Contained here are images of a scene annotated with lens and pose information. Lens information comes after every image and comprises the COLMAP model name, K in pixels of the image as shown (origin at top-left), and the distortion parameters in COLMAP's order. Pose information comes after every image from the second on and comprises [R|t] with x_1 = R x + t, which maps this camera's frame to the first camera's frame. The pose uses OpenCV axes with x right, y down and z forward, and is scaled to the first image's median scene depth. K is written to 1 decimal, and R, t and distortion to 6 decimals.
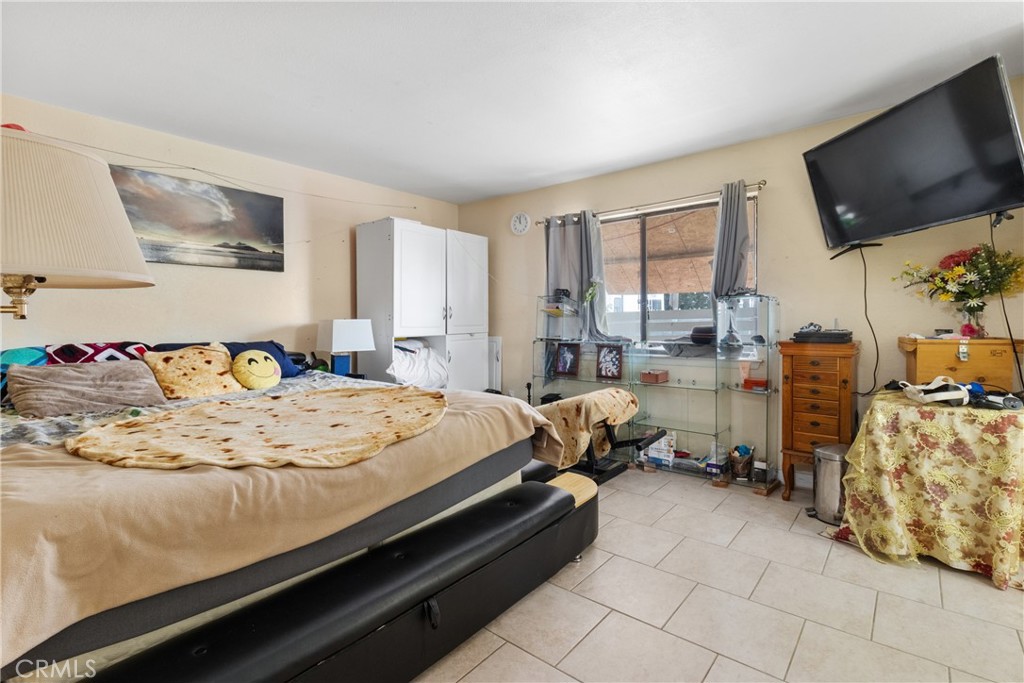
lens RADIAL K [[477.8, 0, 509.9], [0, 477.8, 336.2], [0, 0, 1]] dist [-0.002983, -0.000084]
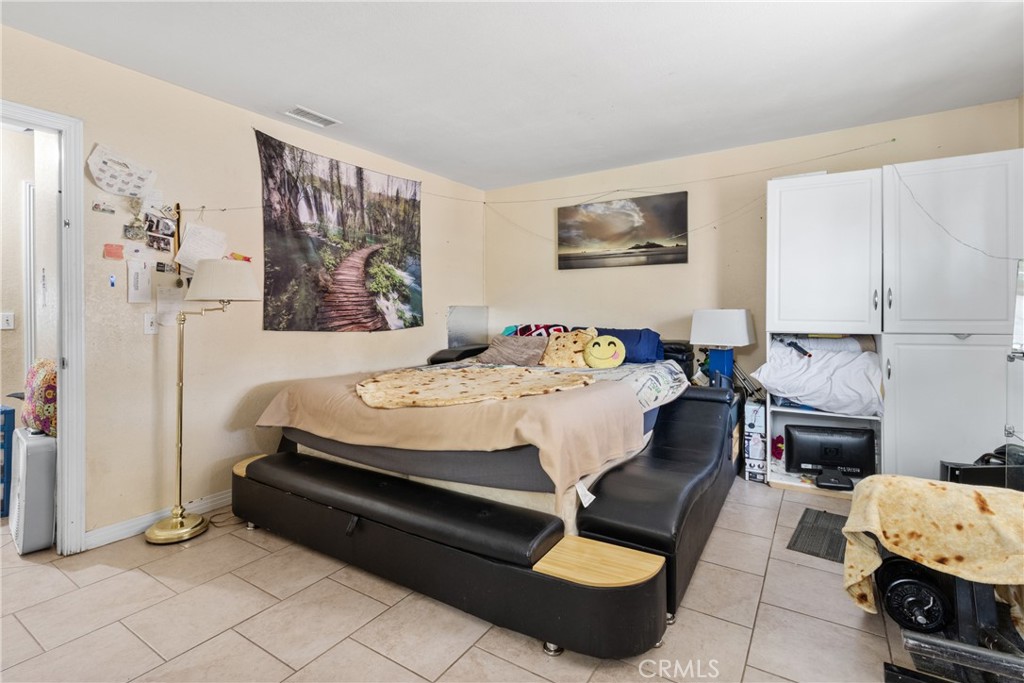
lens RADIAL K [[477.8, 0, 510.1], [0, 477.8, 312.9], [0, 0, 1]] dist [-0.002983, -0.000084]
pose [[0.132674, 0.006823, -0.991136, 0.536720], [-0.032525, 0.999468, 0.002527, -0.019662], [0.990626, 0.031901, 0.132826, 0.537200]]
